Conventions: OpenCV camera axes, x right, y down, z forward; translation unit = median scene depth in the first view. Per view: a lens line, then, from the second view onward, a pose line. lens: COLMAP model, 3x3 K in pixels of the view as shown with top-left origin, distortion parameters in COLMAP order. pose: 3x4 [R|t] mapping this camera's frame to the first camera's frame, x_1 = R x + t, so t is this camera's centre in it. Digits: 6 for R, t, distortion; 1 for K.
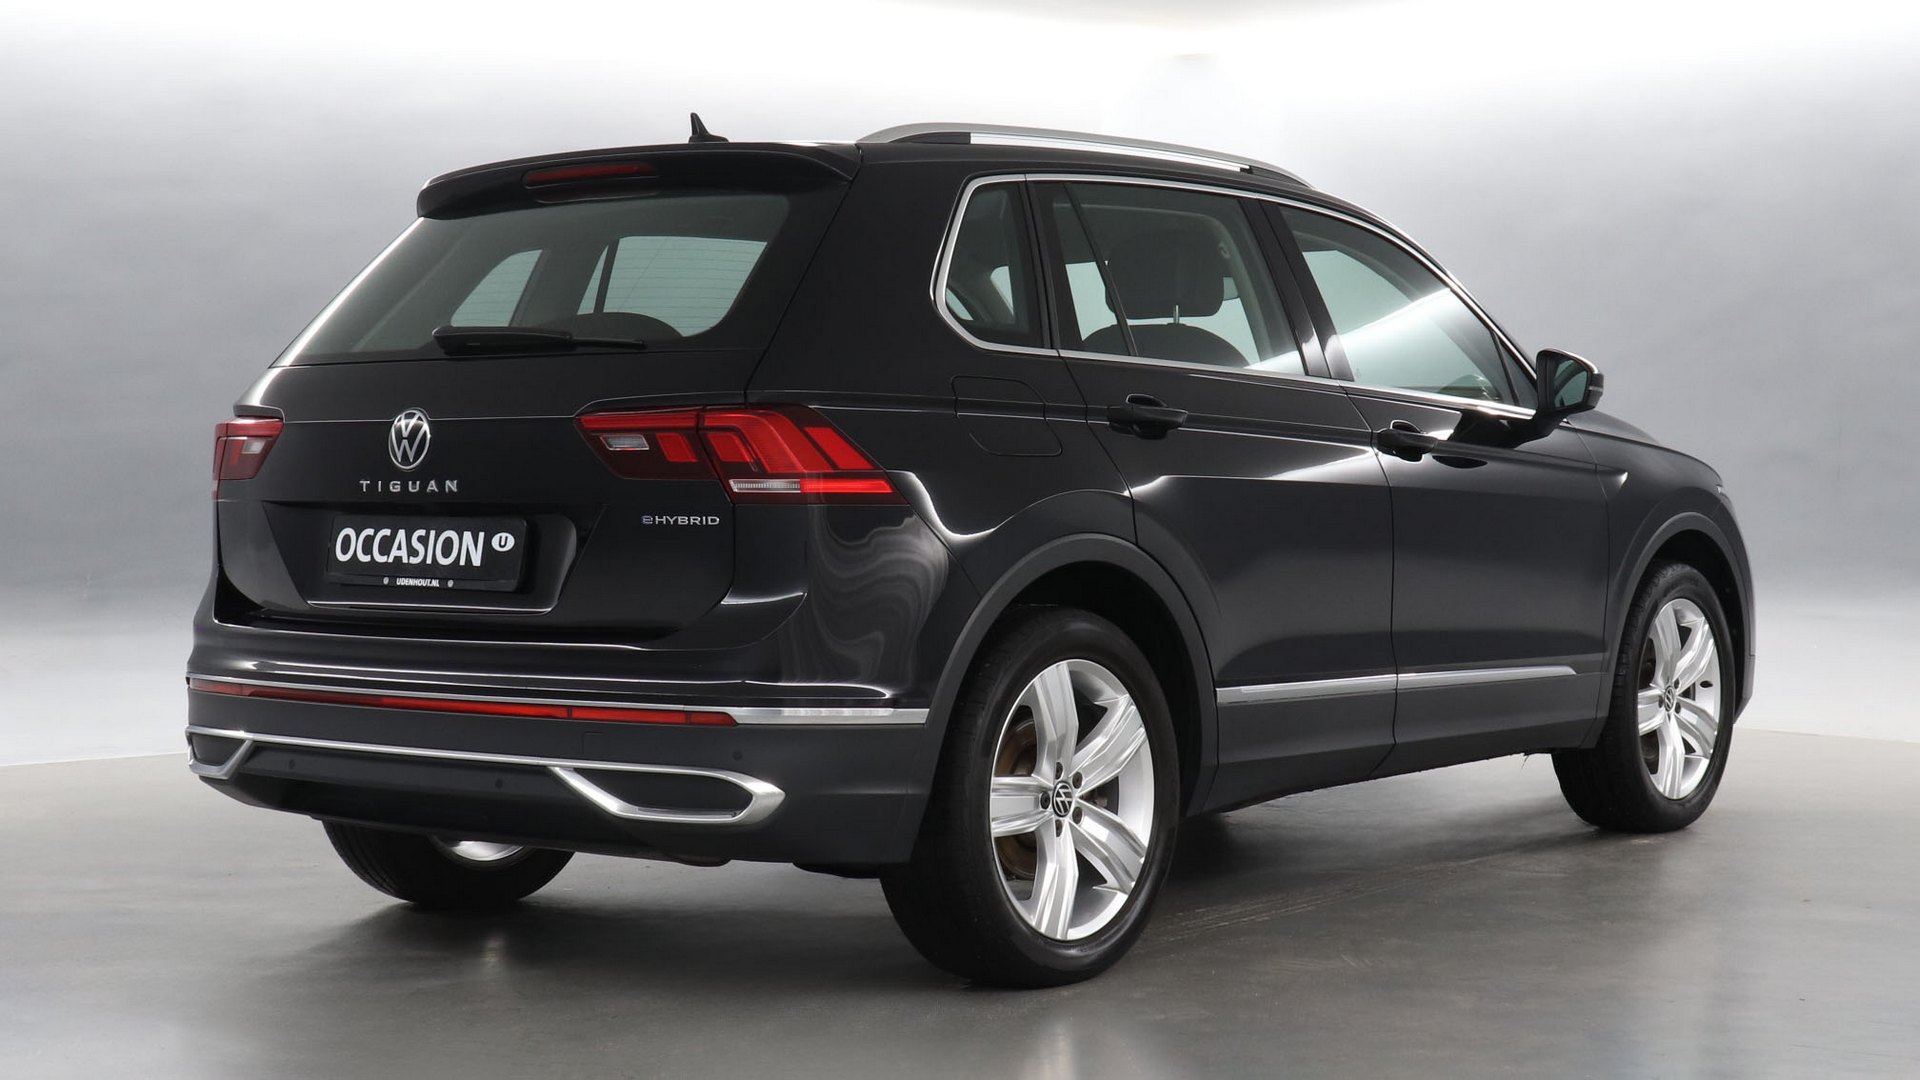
lens RADIAL K [[3008.1, 0, 830.8], [0, 3008.1, 539.6], [0, 0, 1]] dist [-0.087424, 0.035342]
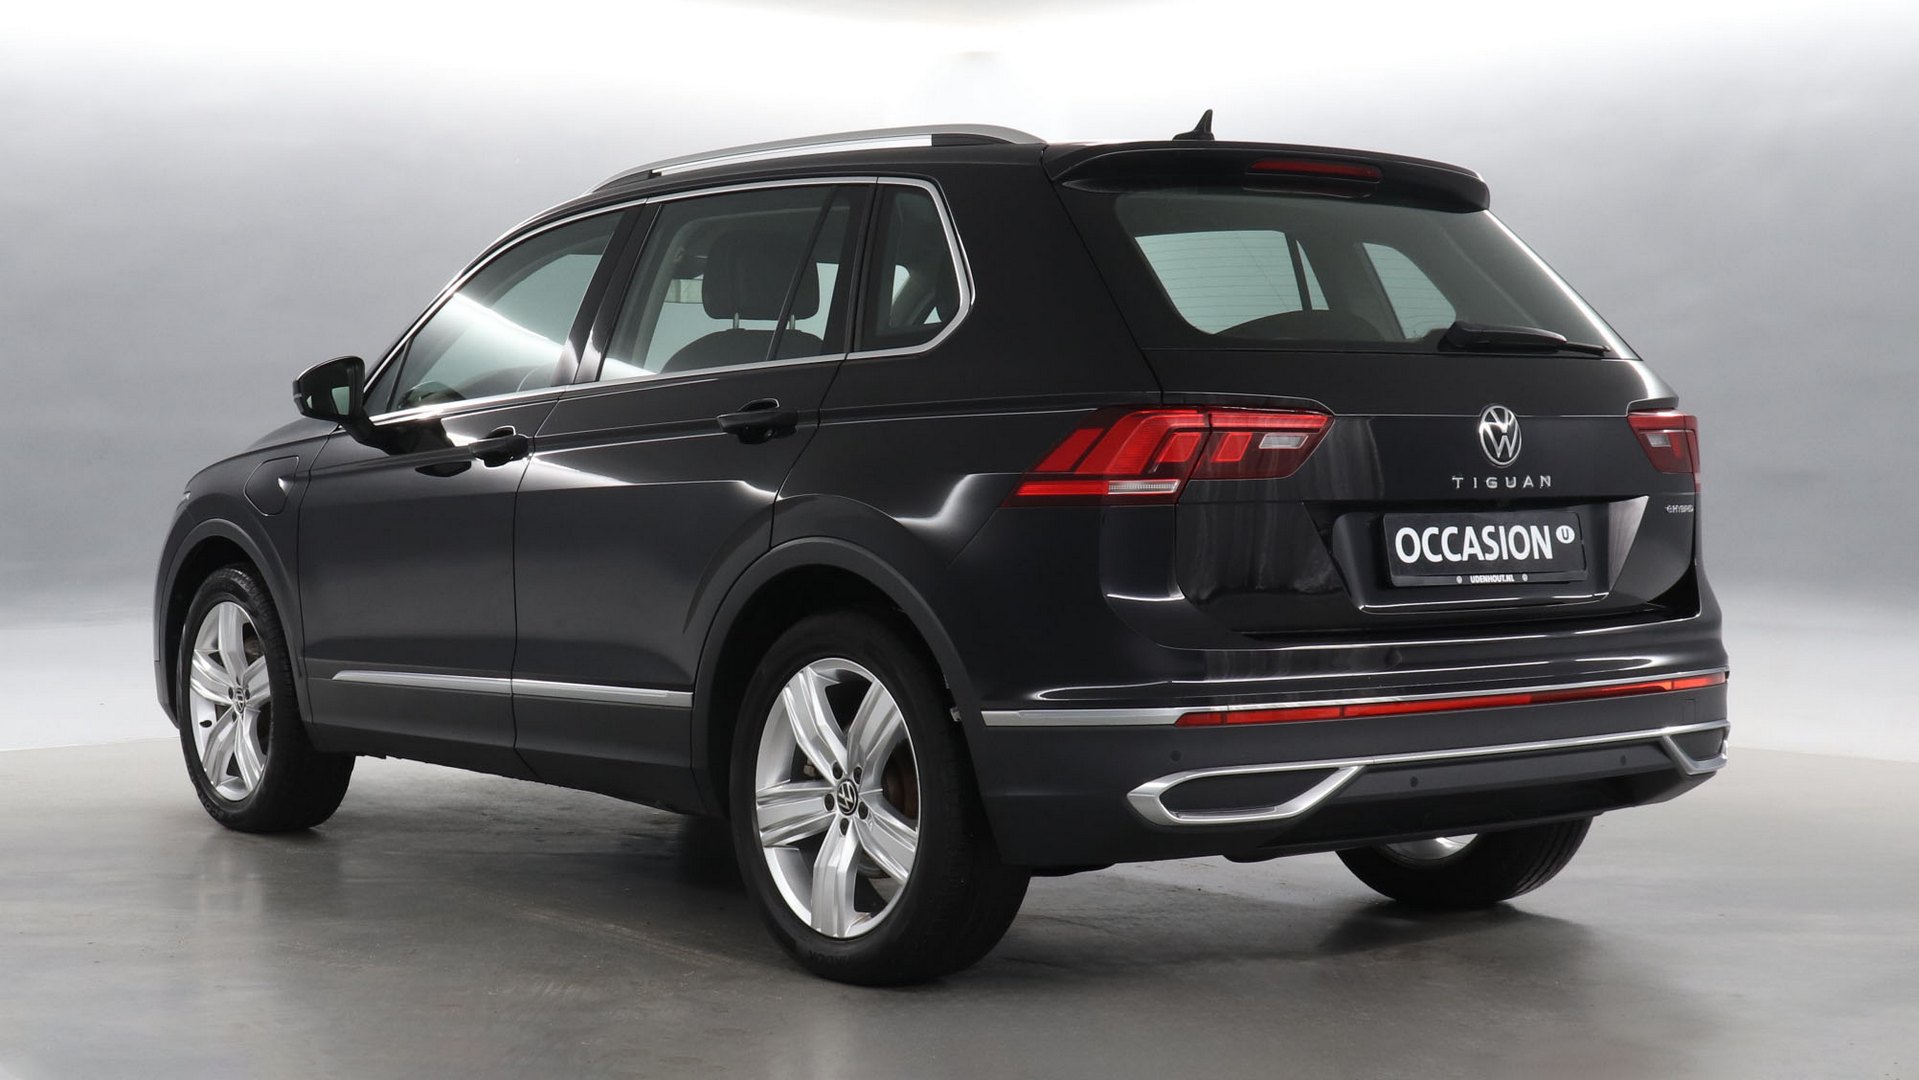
lens RADIAL K [[3006.5, 0, 830.4], [0, 3006.5, 539.6], [0, 0, 1]] dist [-0.087424, 0.035342]
pose [[0.238467, -0.023394, 0.970869, -1.158405], [0.029901, 0.999413, 0.016737, -0.022057], [-0.970690, 0.025039, 0.239026, 0.979633]]
